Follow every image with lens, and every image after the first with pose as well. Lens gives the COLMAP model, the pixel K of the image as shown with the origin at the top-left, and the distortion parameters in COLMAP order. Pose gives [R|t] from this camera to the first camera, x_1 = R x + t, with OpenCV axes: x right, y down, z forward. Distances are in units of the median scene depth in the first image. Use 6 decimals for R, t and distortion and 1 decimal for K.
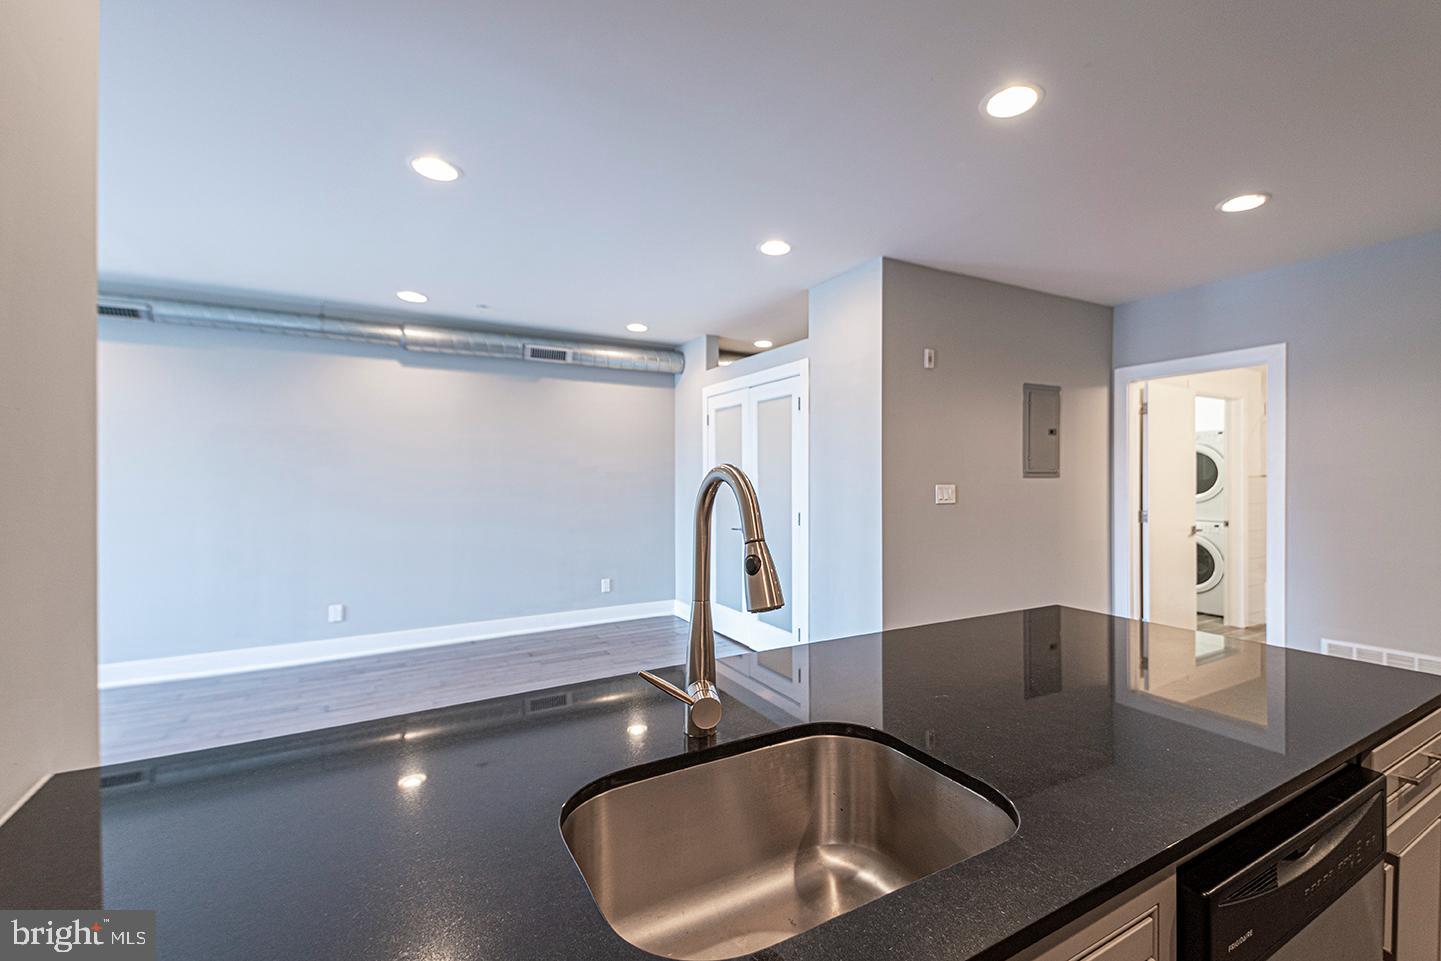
lens RADIAL K [[618.1, 0, 727.7], [0, 618.1, 479.8], [0, 0, 1]] dist [0.029185, -0.002490]
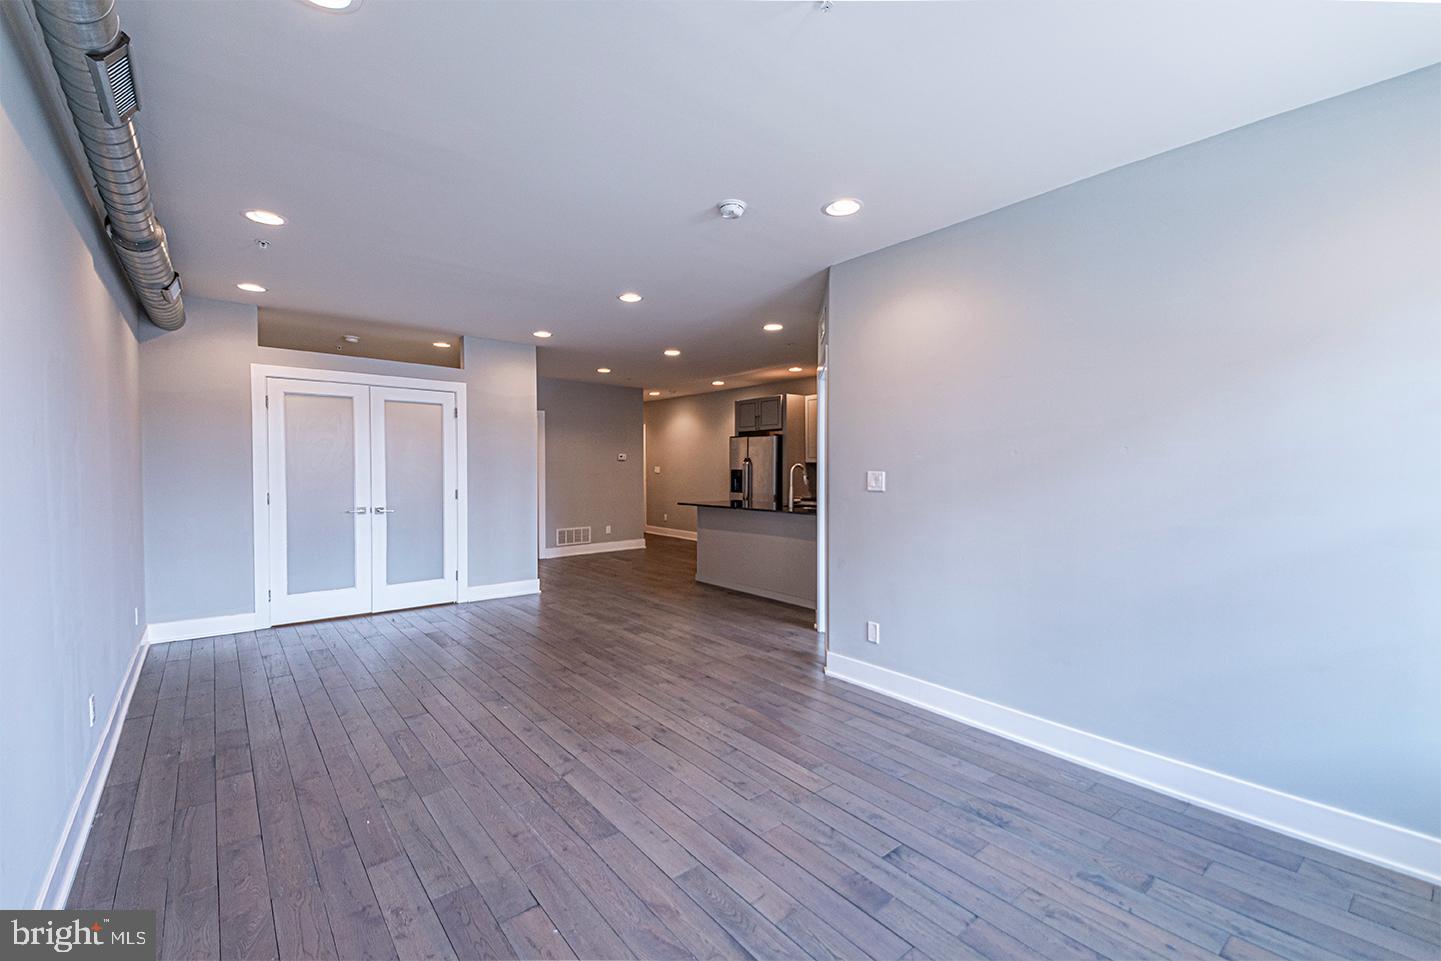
lens RADIAL K [[618.1, 0, 730.7], [0, 618.1, 483.1], [0, 0, 1]] dist [0.029185, -0.002490]
pose [[-0.157372, -0.023002, 0.987271, -1.227338], [-0.003148, 0.999735, 0.022791, 0.002755], [-0.987534, 0.000479, -0.157403, 0.529940]]
